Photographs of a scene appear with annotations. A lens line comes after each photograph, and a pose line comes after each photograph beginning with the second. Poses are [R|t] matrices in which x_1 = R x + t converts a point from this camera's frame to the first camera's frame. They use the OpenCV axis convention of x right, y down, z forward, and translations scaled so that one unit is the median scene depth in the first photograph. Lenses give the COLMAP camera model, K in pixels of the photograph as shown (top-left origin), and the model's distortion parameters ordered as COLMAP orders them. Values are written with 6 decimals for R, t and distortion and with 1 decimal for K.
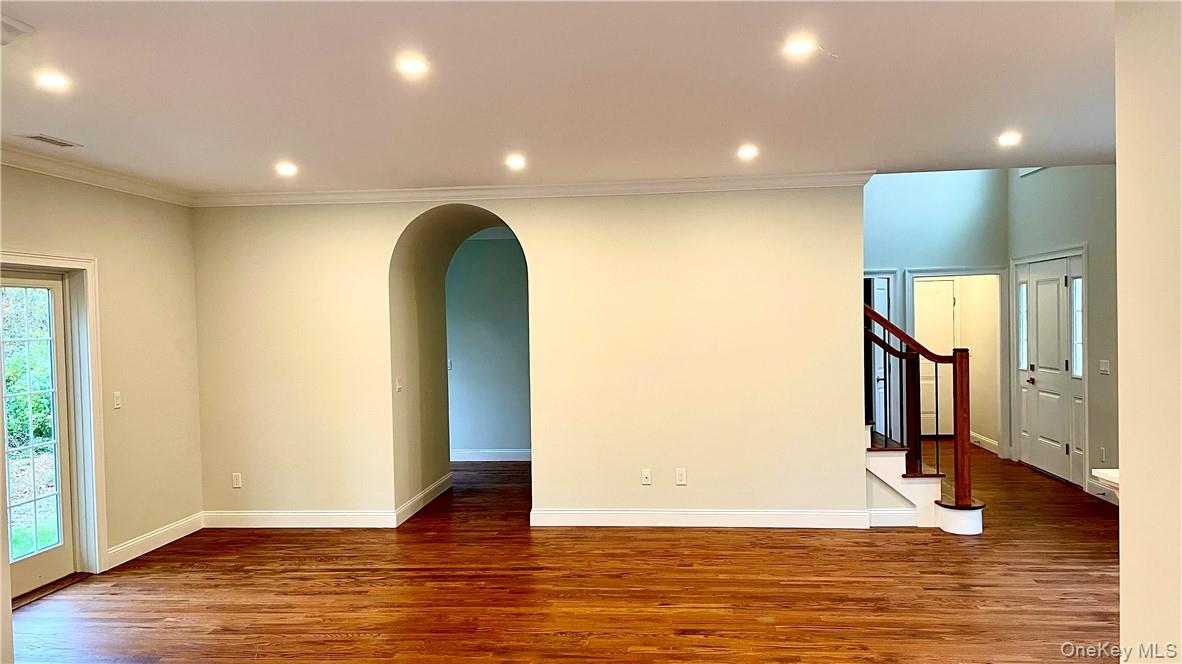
lens RADIAL K [[888.1, 0, 591.0], [0, 888.1, 332.0], [0, 0, 1]] dist [0.099721, -0.143649]
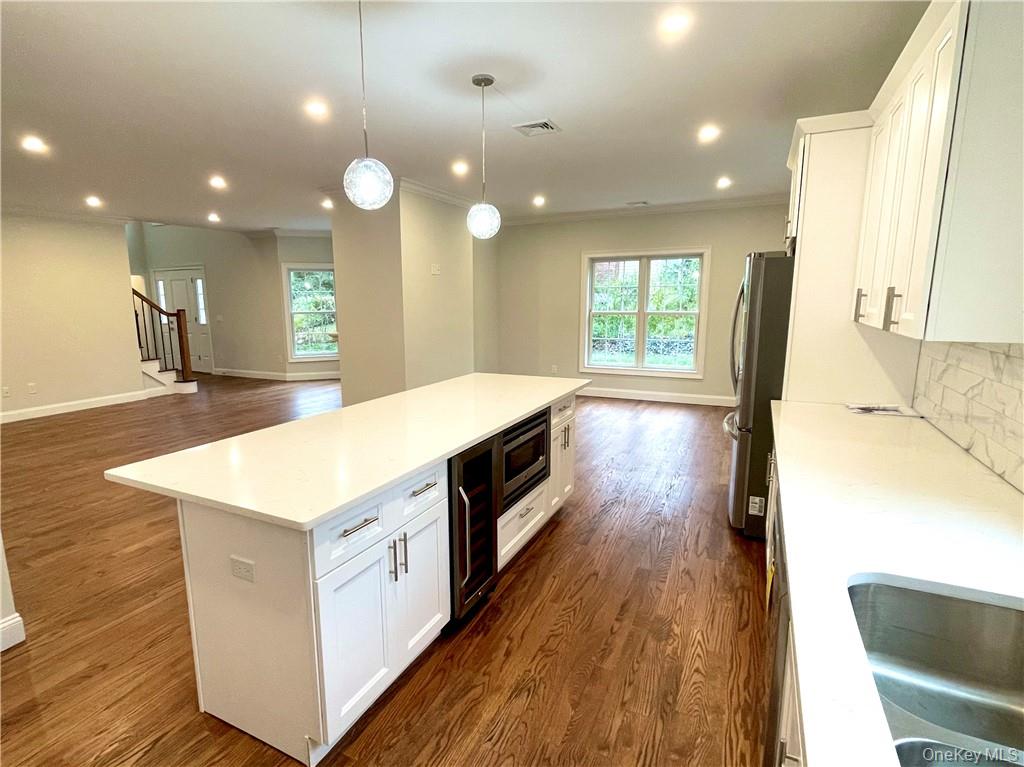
lens RADIAL K [[523.5, 0, 485.1], [0, 523.5, 385.8], [0, 0, 1]] dist [-0.000805, 0.000175]
pose [[0.367405, -0.140413, 0.919401, -0.509126], [0.017764, 0.989417, 0.144007, 0.032312], [-0.929892, -0.036577, 0.366011, -0.153296]]
